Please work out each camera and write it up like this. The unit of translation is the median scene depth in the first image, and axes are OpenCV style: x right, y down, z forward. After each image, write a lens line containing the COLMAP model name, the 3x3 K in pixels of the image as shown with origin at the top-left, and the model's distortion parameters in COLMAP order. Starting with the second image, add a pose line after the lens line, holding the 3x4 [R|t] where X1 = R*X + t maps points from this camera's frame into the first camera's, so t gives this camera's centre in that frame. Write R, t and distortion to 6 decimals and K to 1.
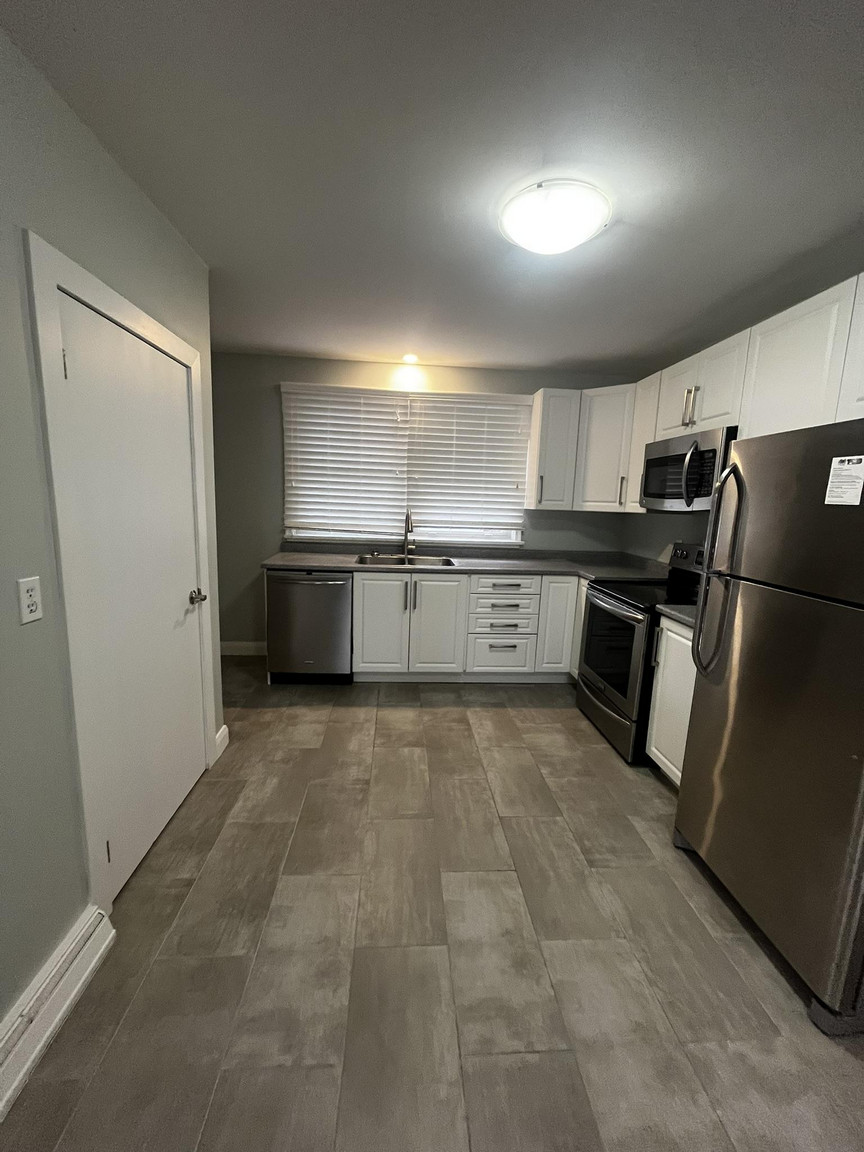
lens RADIAL K [[465.0, 0, 430.6], [0, 465.0, 575.7], [0, 0, 1]] dist [-0.001158, 0.000228]
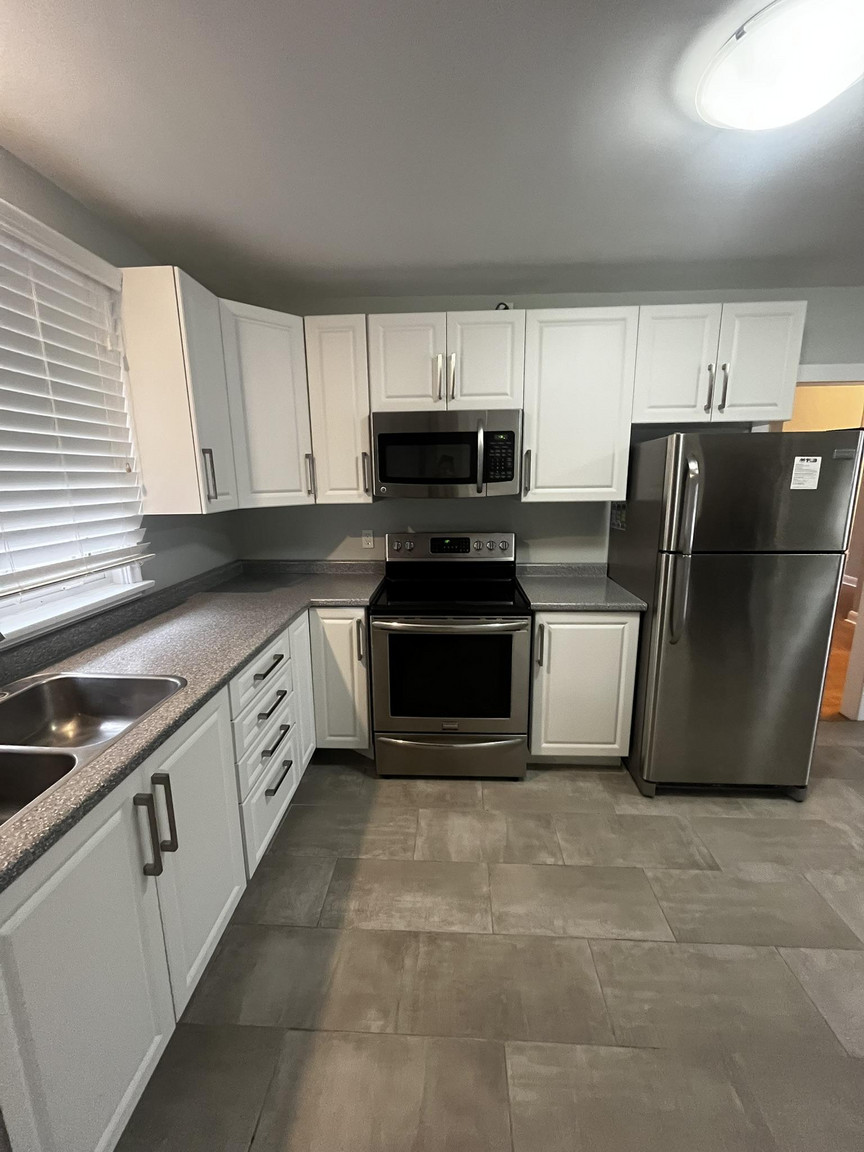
lens RADIAL K [[465.0, 0, 430.6], [0, 465.0, 575.7], [0, 0, 1]] dist [-0.001158, 0.000228]
pose [[0.119677, -0.240581, 0.963223, -0.354640], [0.175754, 0.960007, 0.217941, -0.195971], [-0.977133, 0.143208, 0.157173, 0.917902]]
